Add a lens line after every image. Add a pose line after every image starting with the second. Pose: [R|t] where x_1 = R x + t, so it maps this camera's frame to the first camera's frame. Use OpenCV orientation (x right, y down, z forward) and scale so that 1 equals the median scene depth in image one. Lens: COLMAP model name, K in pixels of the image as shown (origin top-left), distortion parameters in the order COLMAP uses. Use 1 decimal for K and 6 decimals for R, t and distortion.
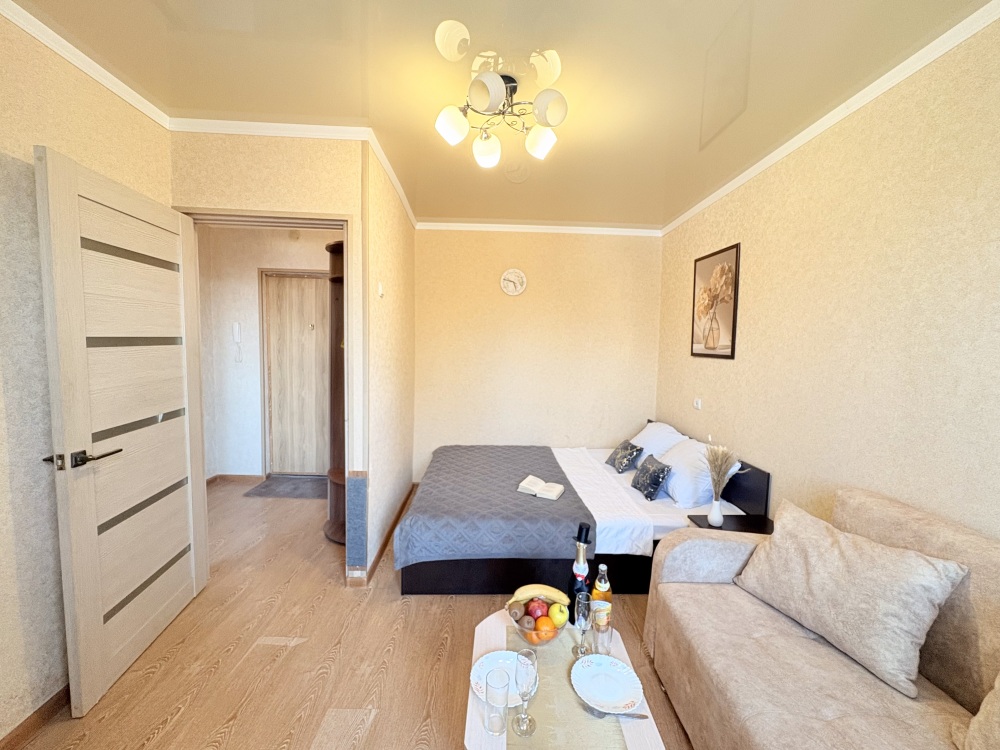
lens RADIAL K [[399.8, 0, 499.7], [0, 399.8, 374.6], [0, 0, 1]] dist [0.001130, -0.000394]
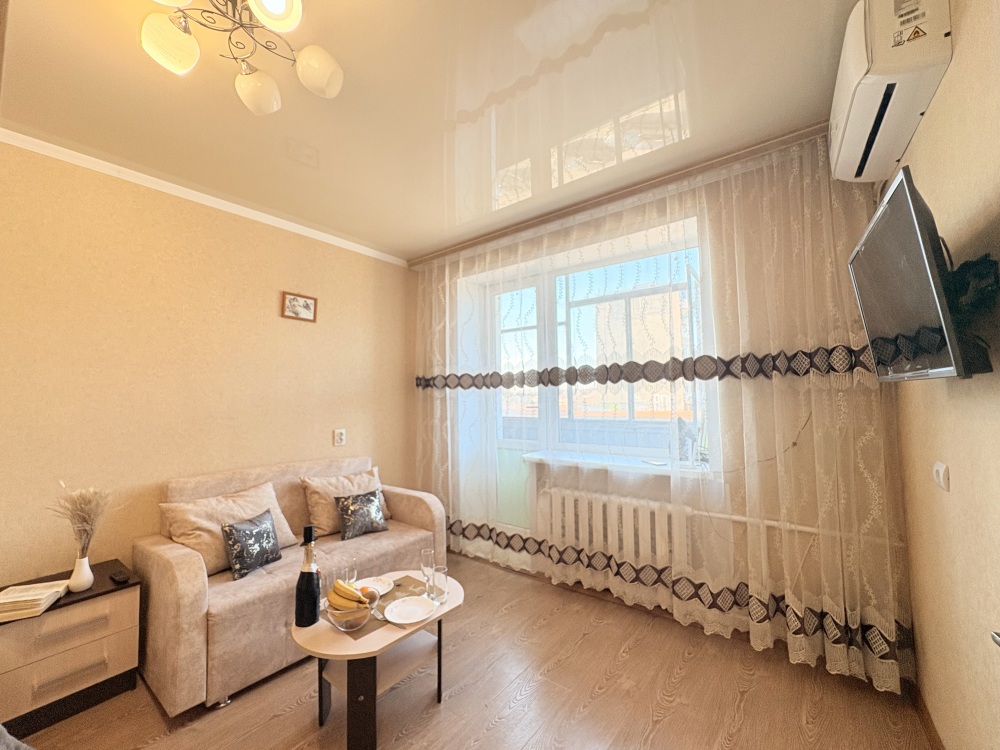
lens RADIAL K [[399.8, 0, 498.2], [0, 399.8, 374.6], [0, 0, 1]] dist [0.001130, -0.000394]
pose [[-0.777061, 0.030215, 0.628700, -0.471058], [0.046767, 0.998858, 0.009797, -0.015072], [-0.627685, 0.037015, -0.777587, 0.794048]]
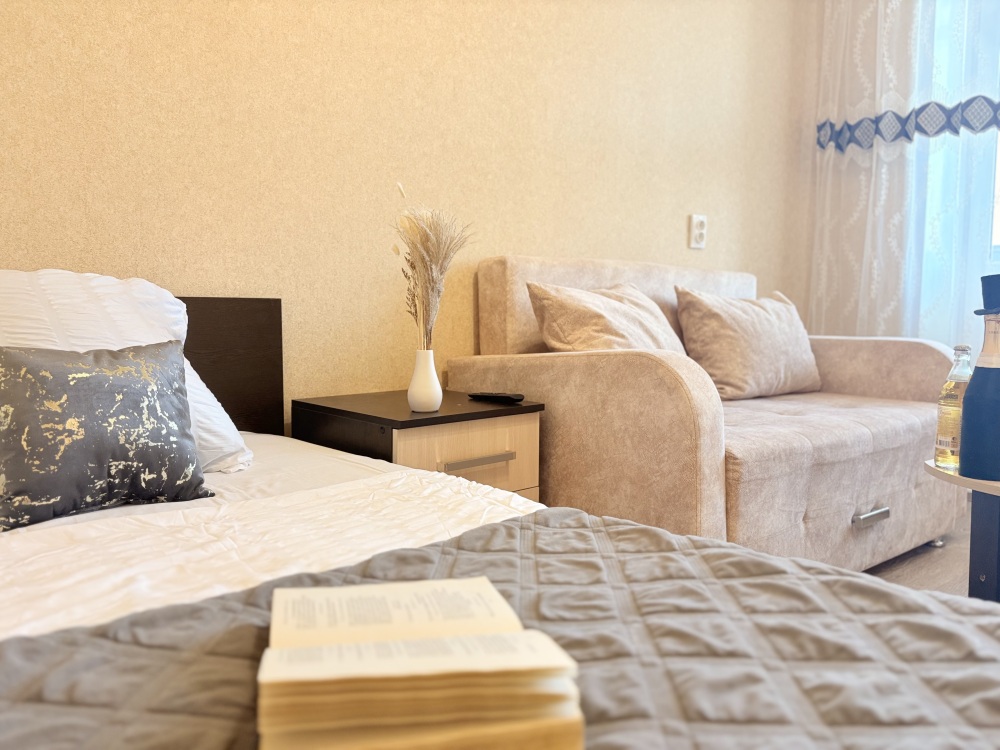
lens RADIAL K [[761.3, 0, 498.7], [0, 761.3, 371.6], [0, 0, 1]] dist [0.032889, -0.040387]
pose [[-0.642133, -0.089873, 0.761307, -0.066337], [0.032824, 0.988970, 0.144435, 0.175315], [-0.765890, 0.117735, -0.632100, 1.093610]]
